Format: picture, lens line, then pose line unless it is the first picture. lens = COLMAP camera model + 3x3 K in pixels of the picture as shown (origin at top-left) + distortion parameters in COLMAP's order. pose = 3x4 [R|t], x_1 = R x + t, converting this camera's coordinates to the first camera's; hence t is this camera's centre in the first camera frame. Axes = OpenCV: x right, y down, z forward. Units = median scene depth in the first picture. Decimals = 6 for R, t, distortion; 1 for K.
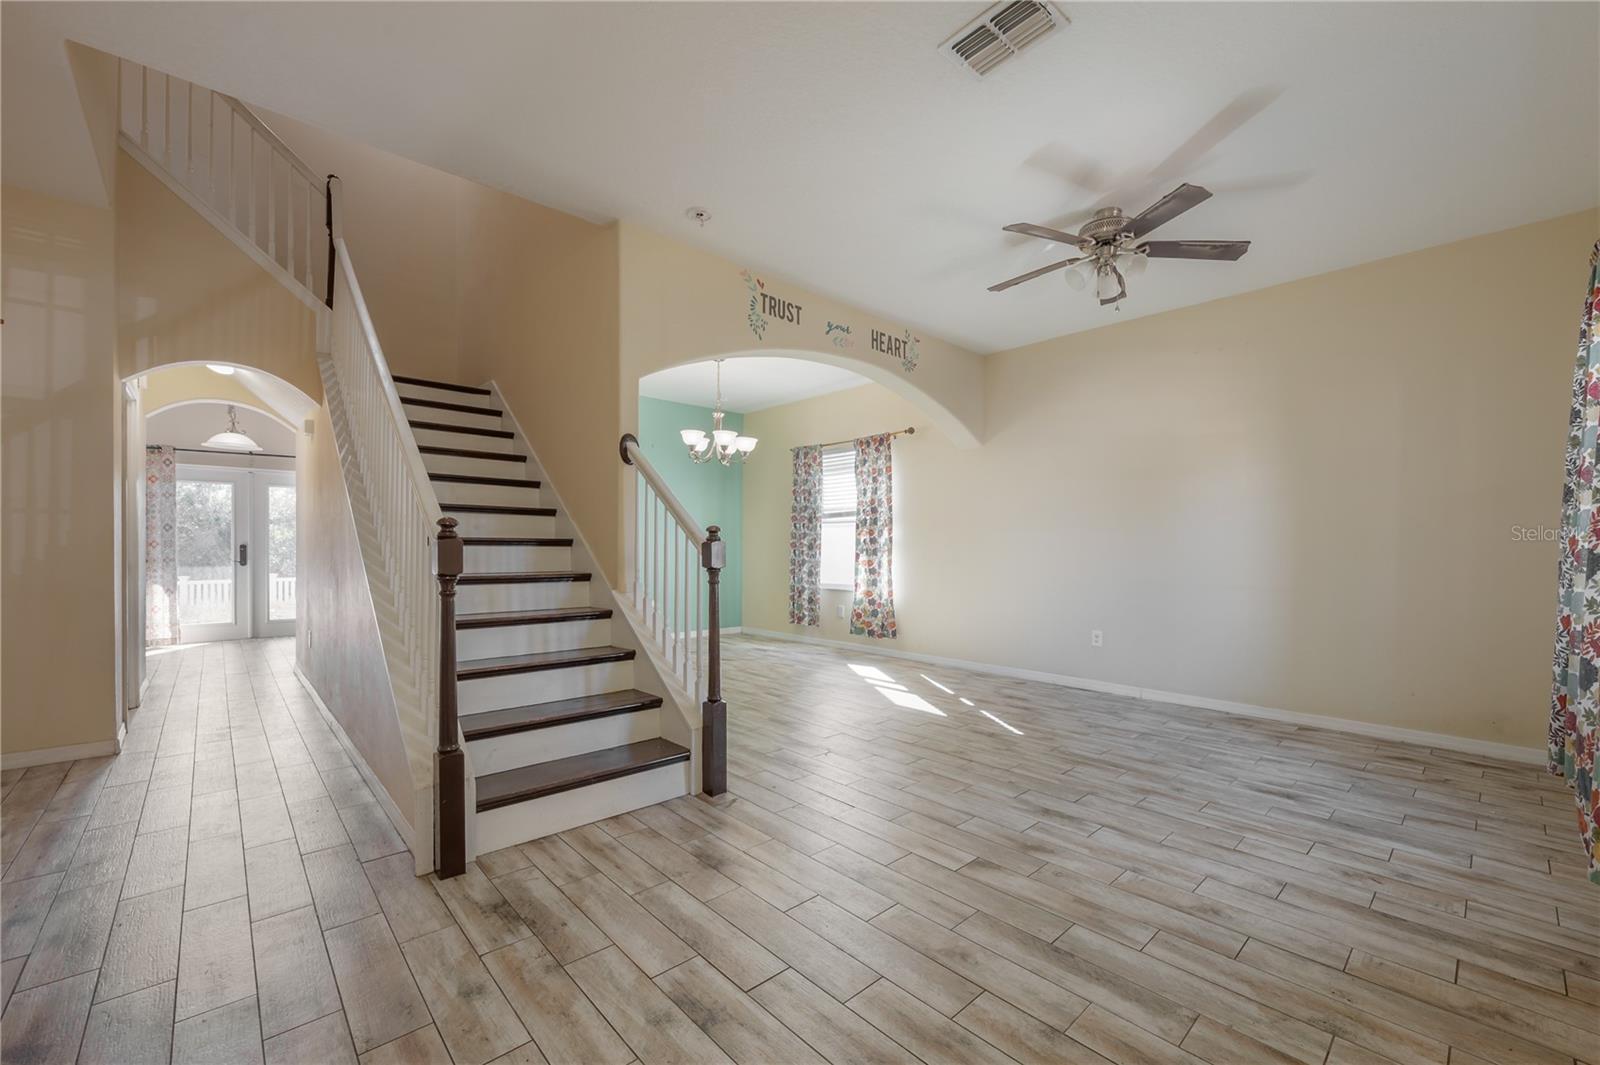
lens RADIAL K [[644.8, 0, 775.8], [0, 644.8, 542.8], [0, 0, 1]] dist [-0.005676, 0.000398]
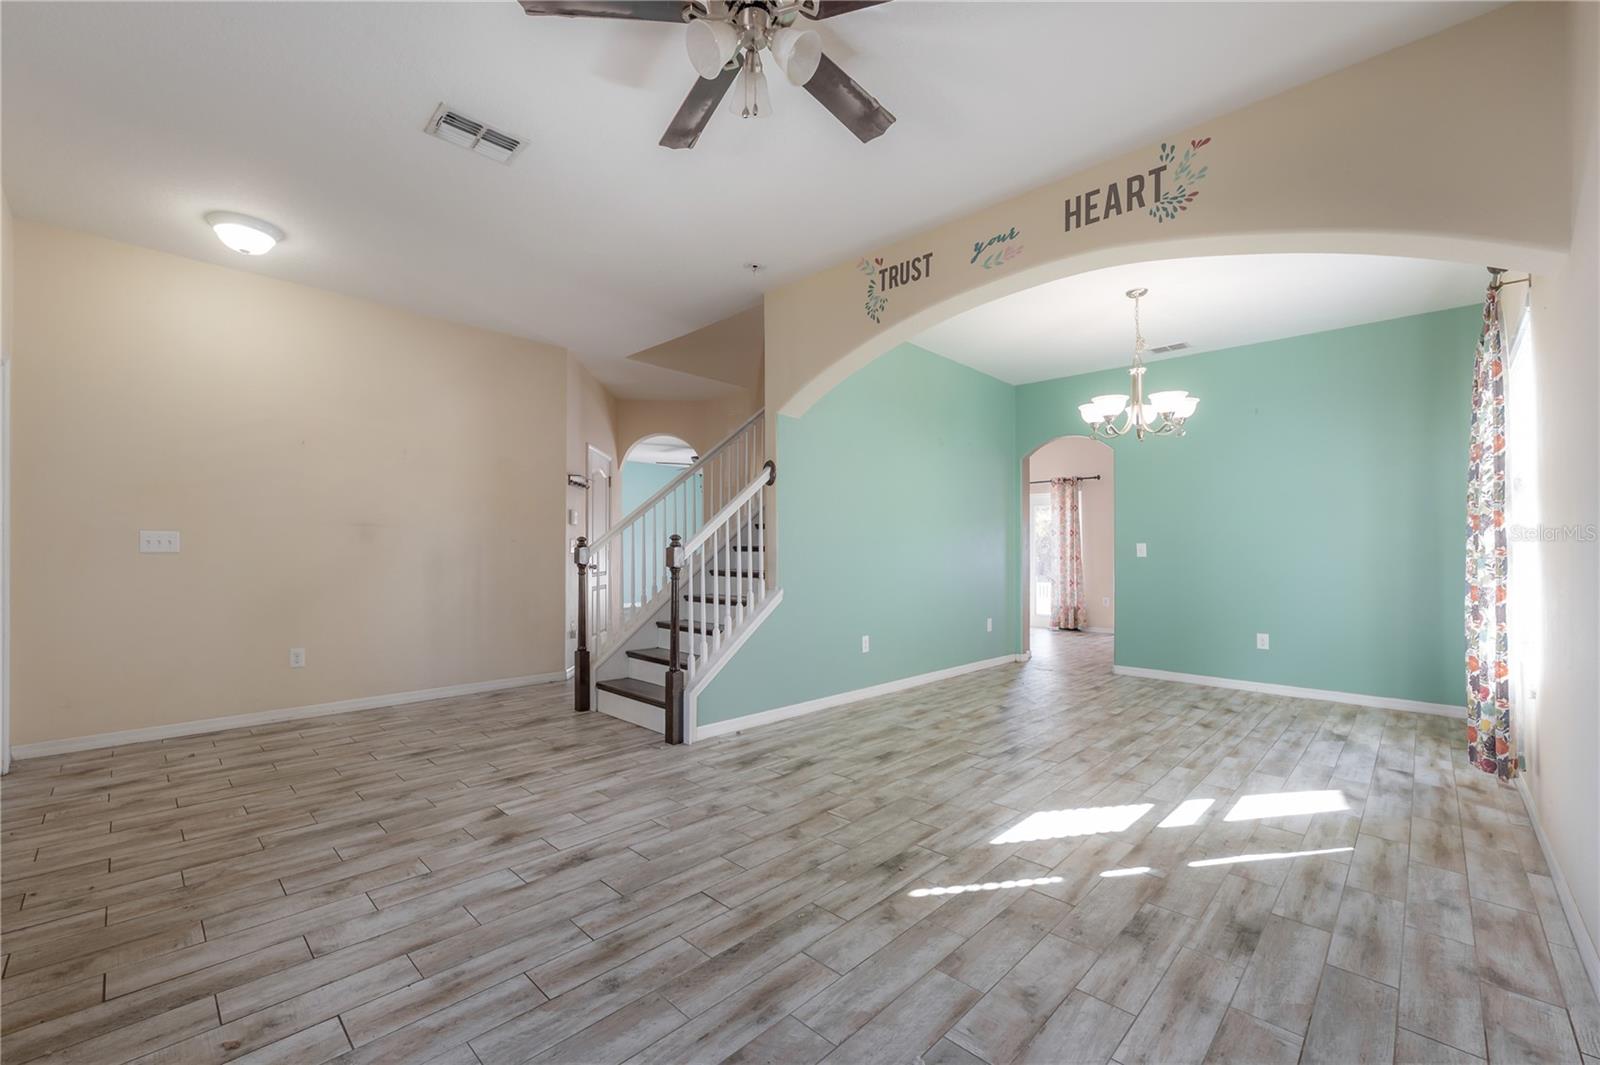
lens RADIAL K [[644.8, 0, 777.4], [0, 644.8, 543.2], [0, 0, 1]] dist [-0.005676, 0.000398]
pose [[0.072412, -0.015091, -0.997261, 1.308780], [0.000489, 0.999886, -0.015095, 0.010621], [0.997375, 0.000605, 0.072411, 1.204327]]
